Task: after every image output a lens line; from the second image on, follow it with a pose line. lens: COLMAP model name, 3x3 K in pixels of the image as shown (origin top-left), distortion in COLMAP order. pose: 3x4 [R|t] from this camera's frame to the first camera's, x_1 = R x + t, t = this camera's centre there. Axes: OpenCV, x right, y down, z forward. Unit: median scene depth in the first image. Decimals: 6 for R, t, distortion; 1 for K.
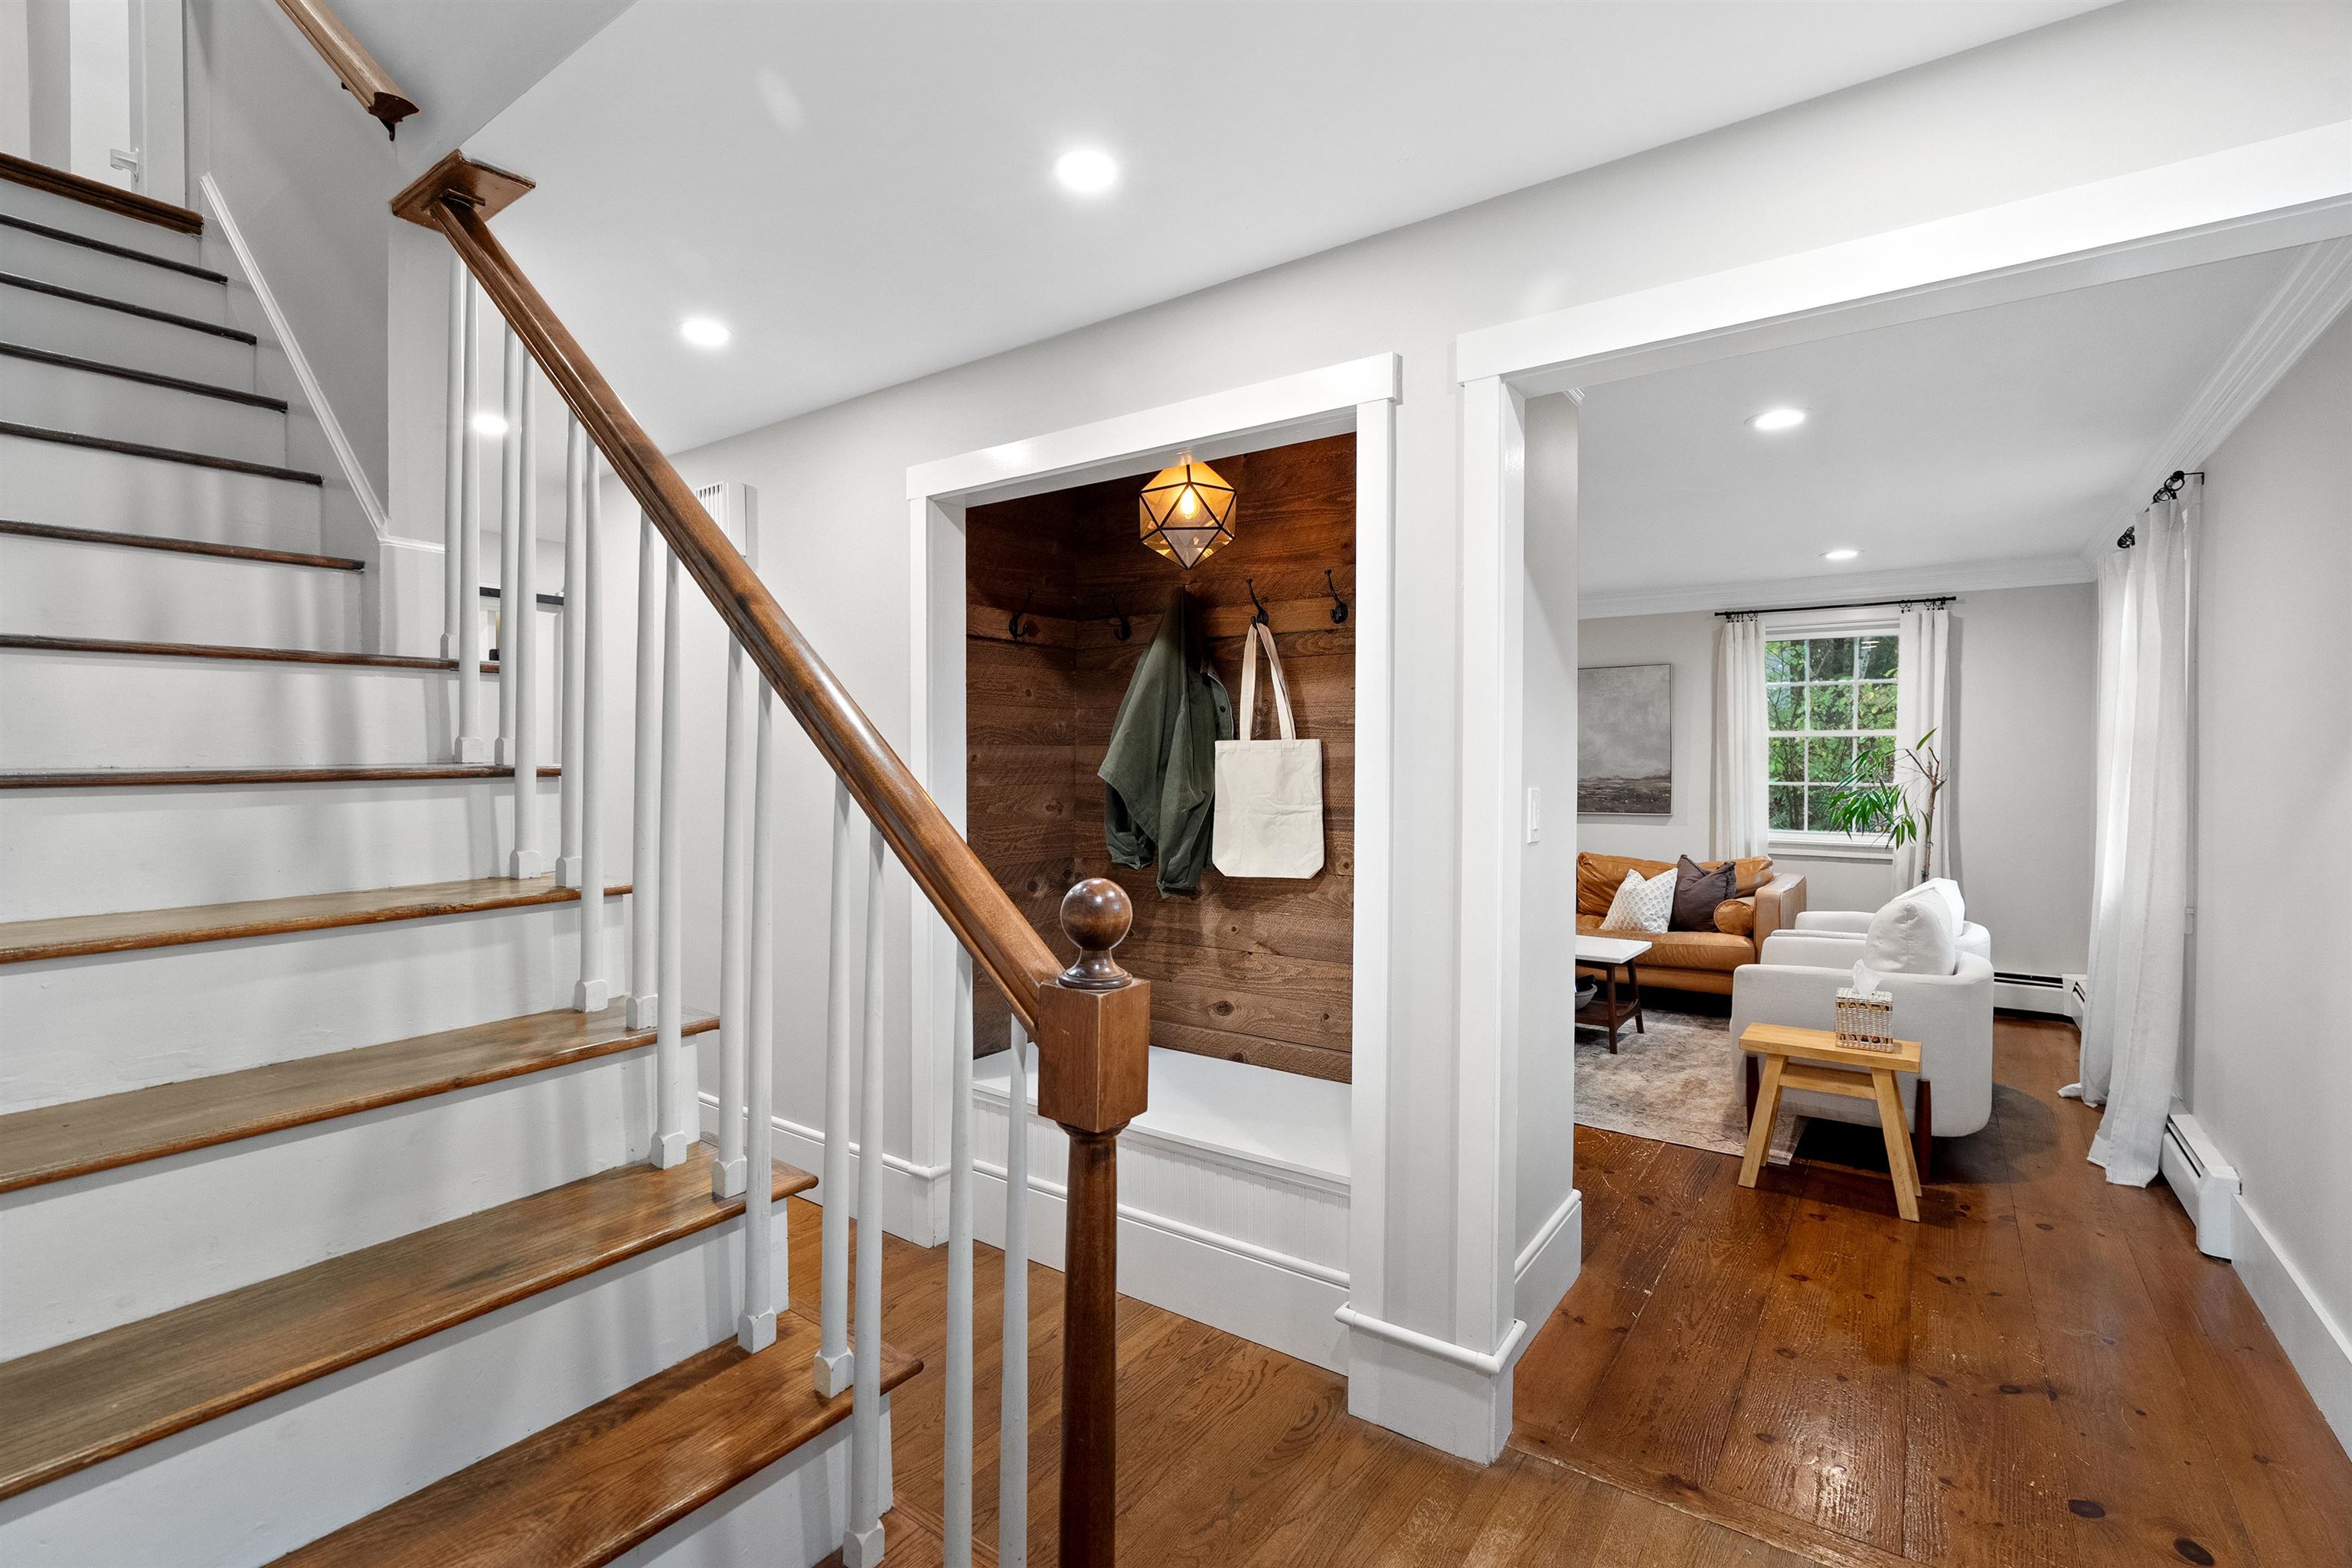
lens RADIAL K [[1057.9, 0, 1174.7], [0, 1057.9, 780.4], [0, 0, 1]] dist [-0.006645, -0.000199]
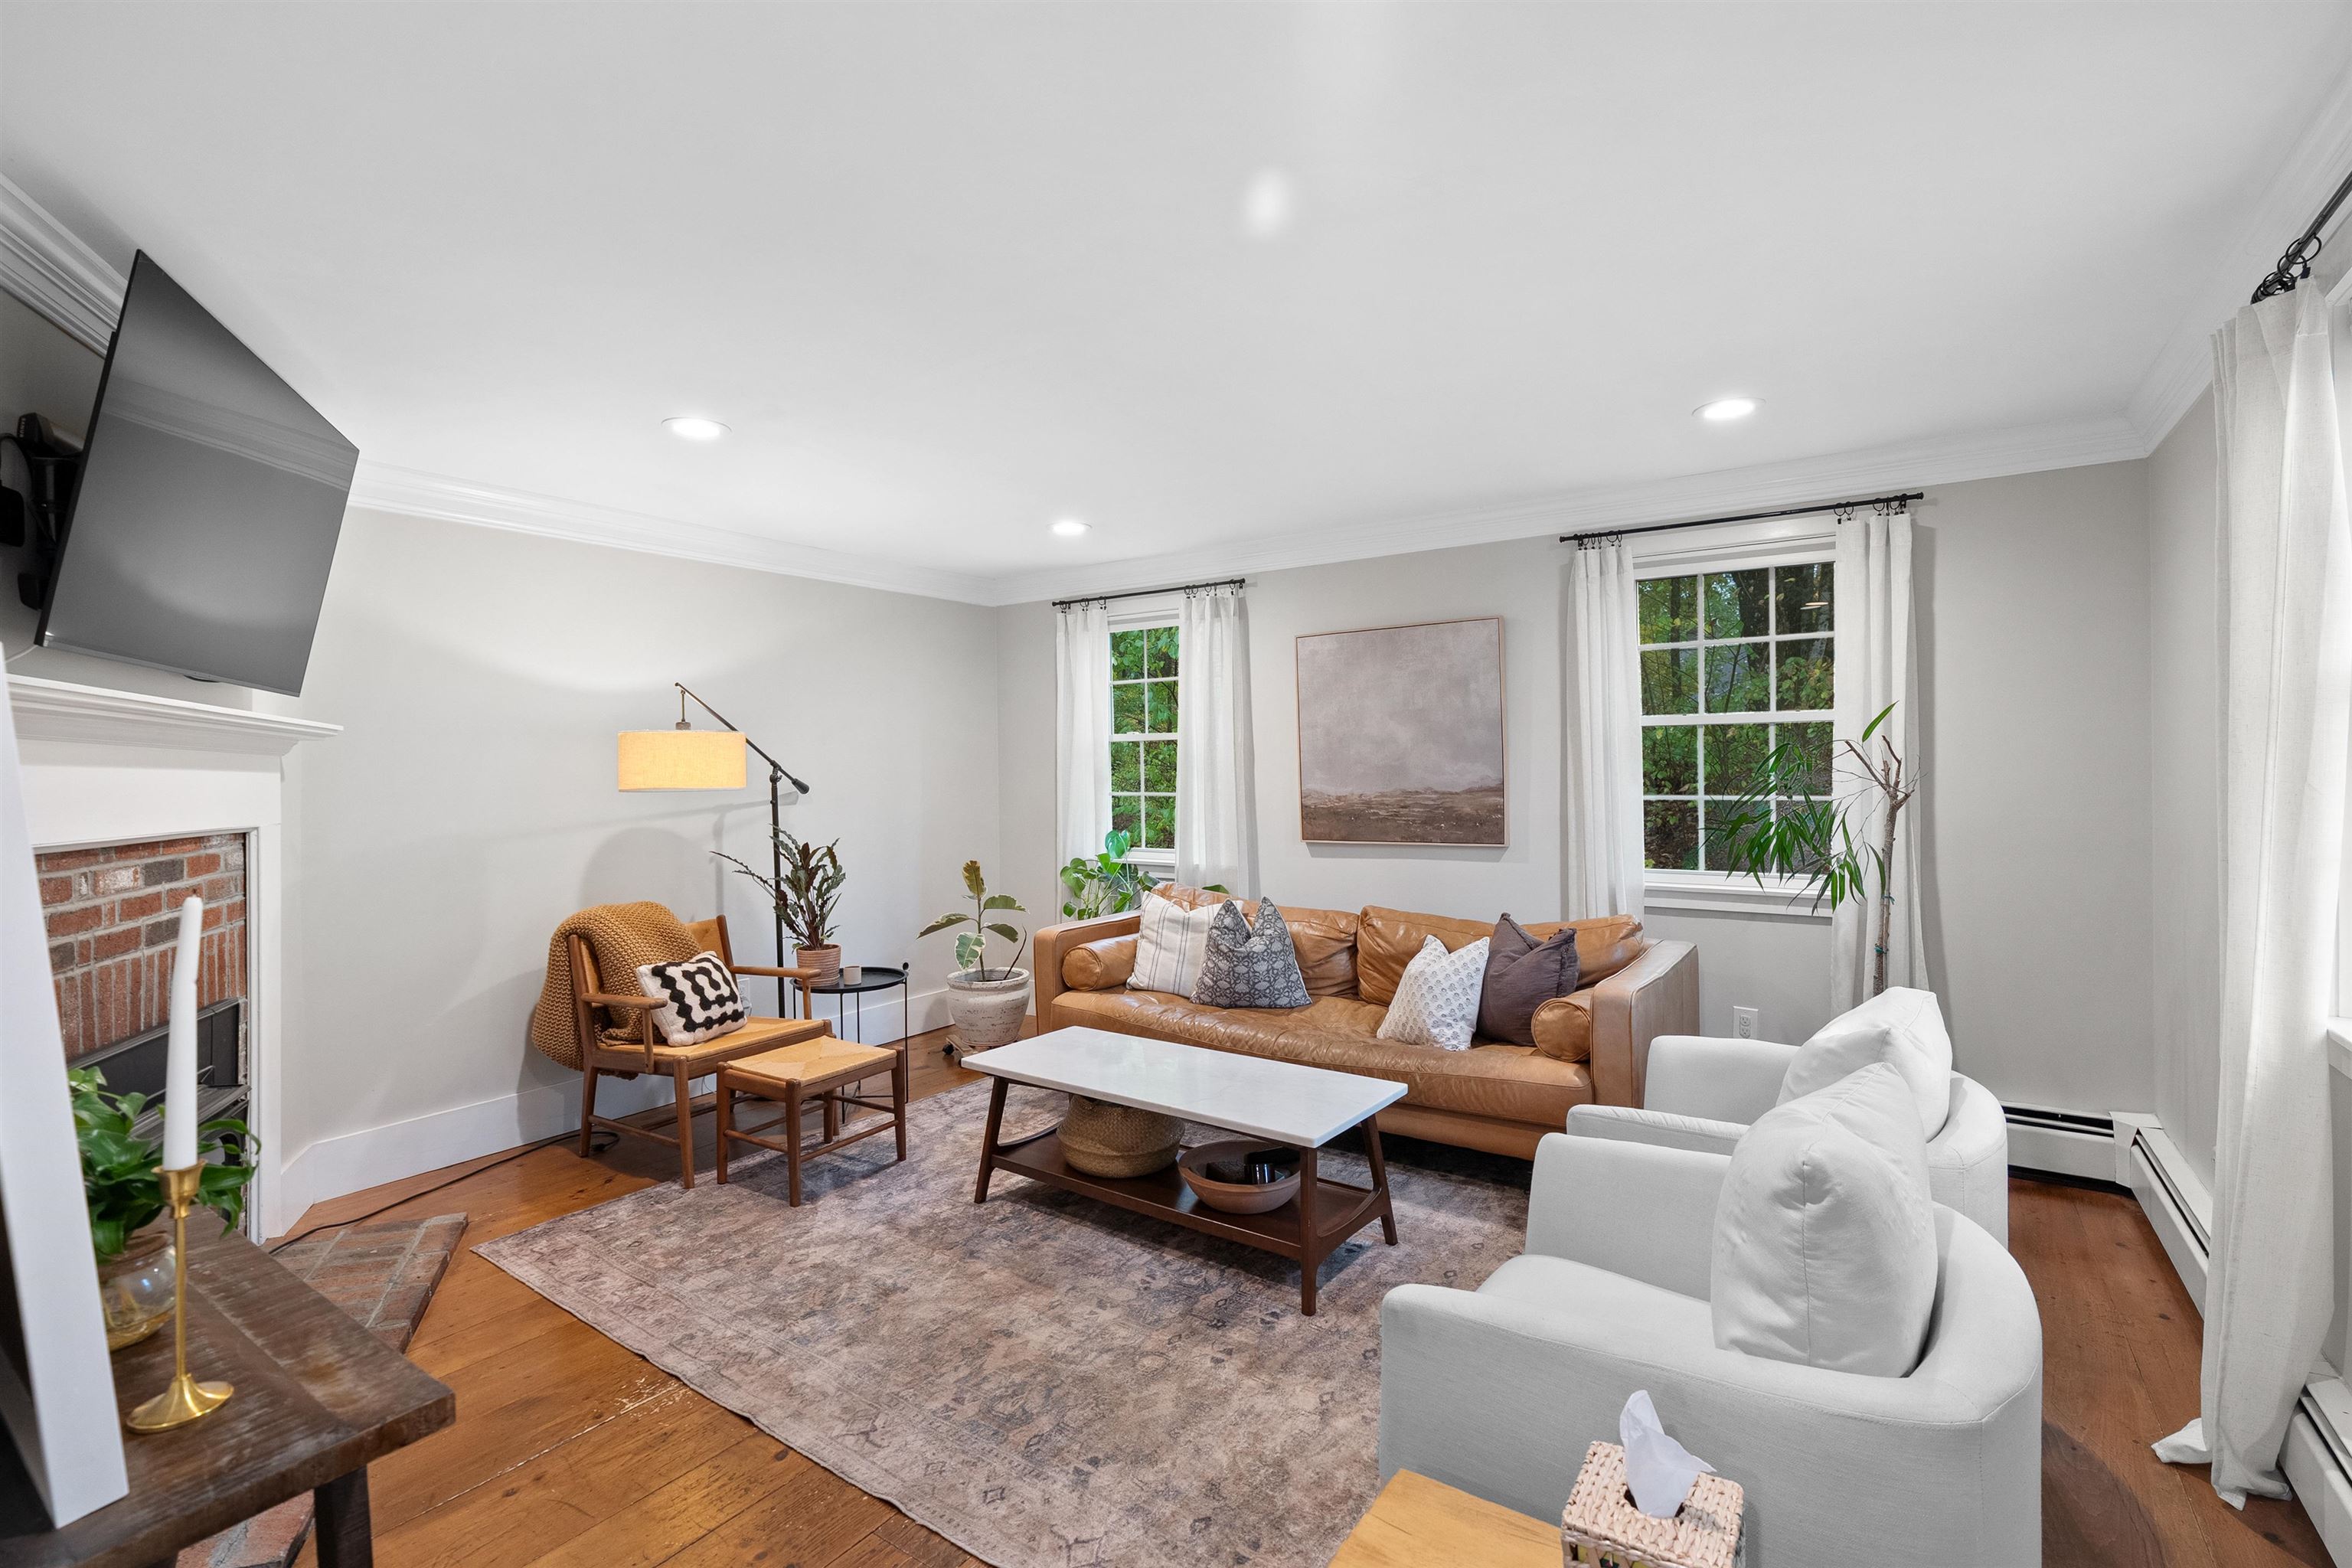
lens RADIAL K [[1057.9, 0, 1180.3], [0, 1057.9, 774.1], [0, 0, 1]] dist [-0.006645, -0.000199]
pose [[0.999680, -0.010482, 0.023016, 0.285952], [0.010869, 0.999801, -0.016755, -0.004052], [-0.022835, 0.017000, 0.999595, 0.389460]]
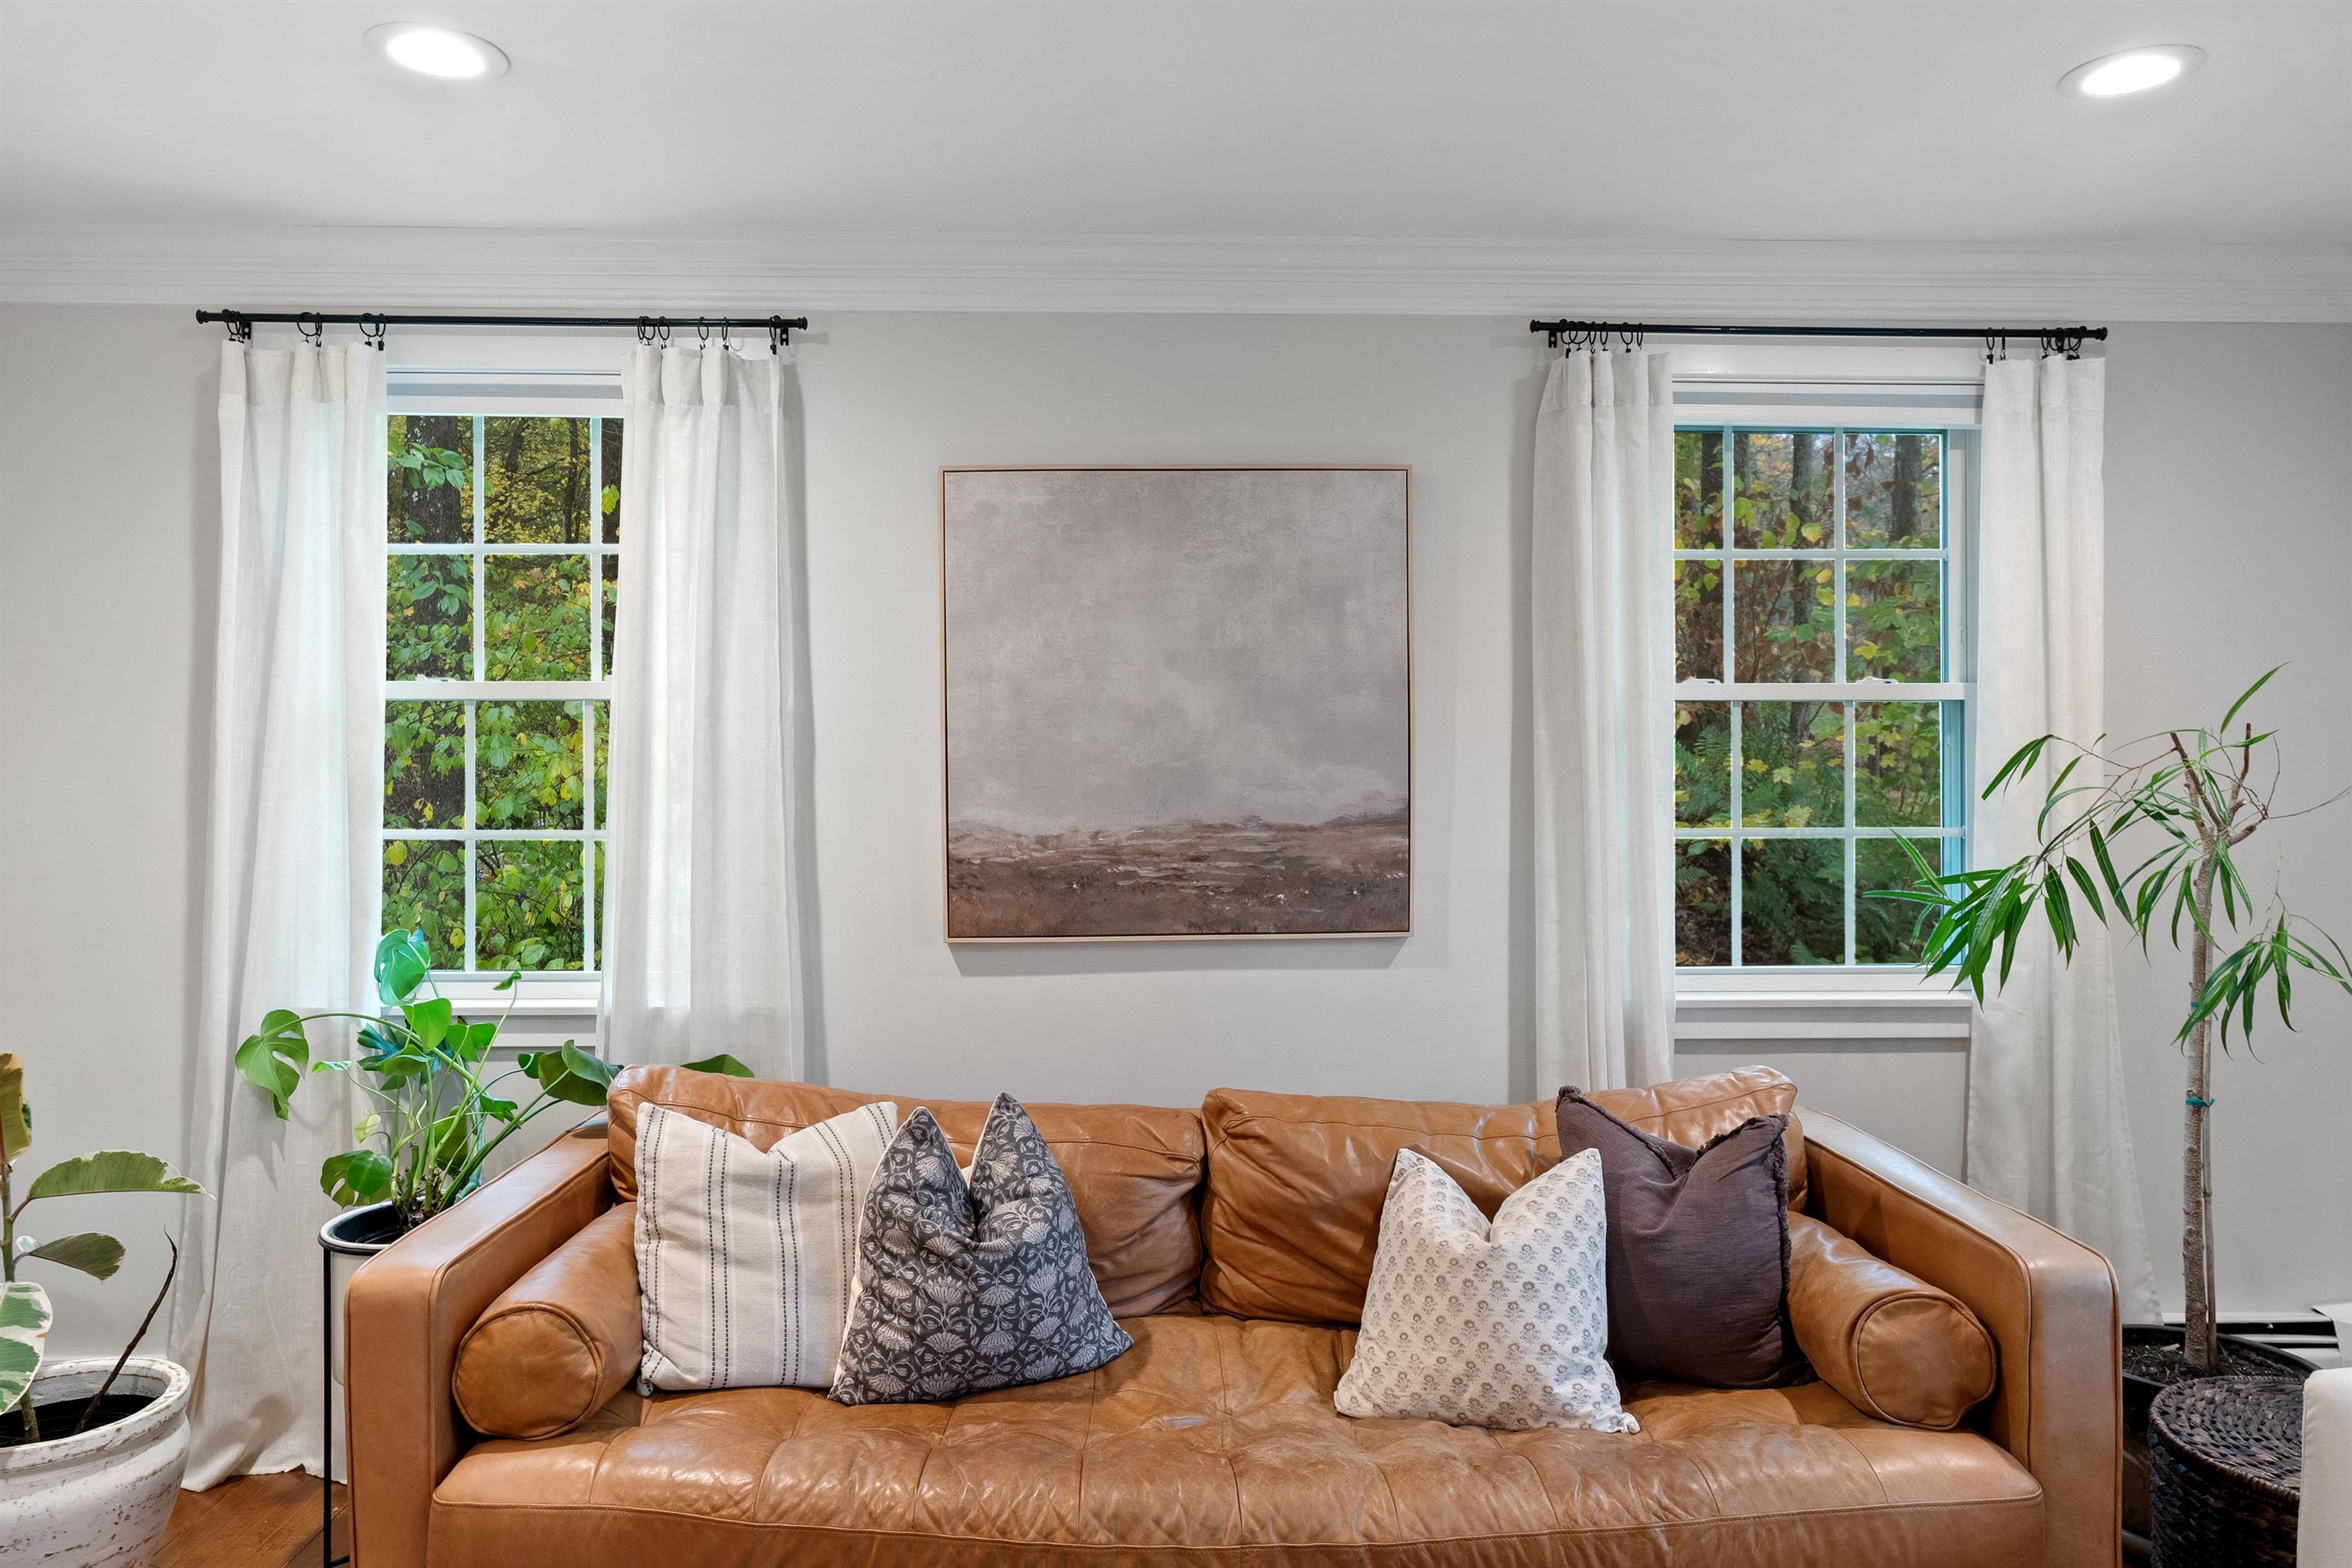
lens RADIAL K [[1590.4, 0, 1174.5], [0, 1590.4, 778.5], [0, 0, 1]] dist [-0.002065, 0.002123]
pose [[0.798825, -0.001573, 0.601562, 0.135023], [0.013808, 0.999781, -0.015721, -0.010021], [-0.601405, 0.020865, 0.798672, 0.738294]]
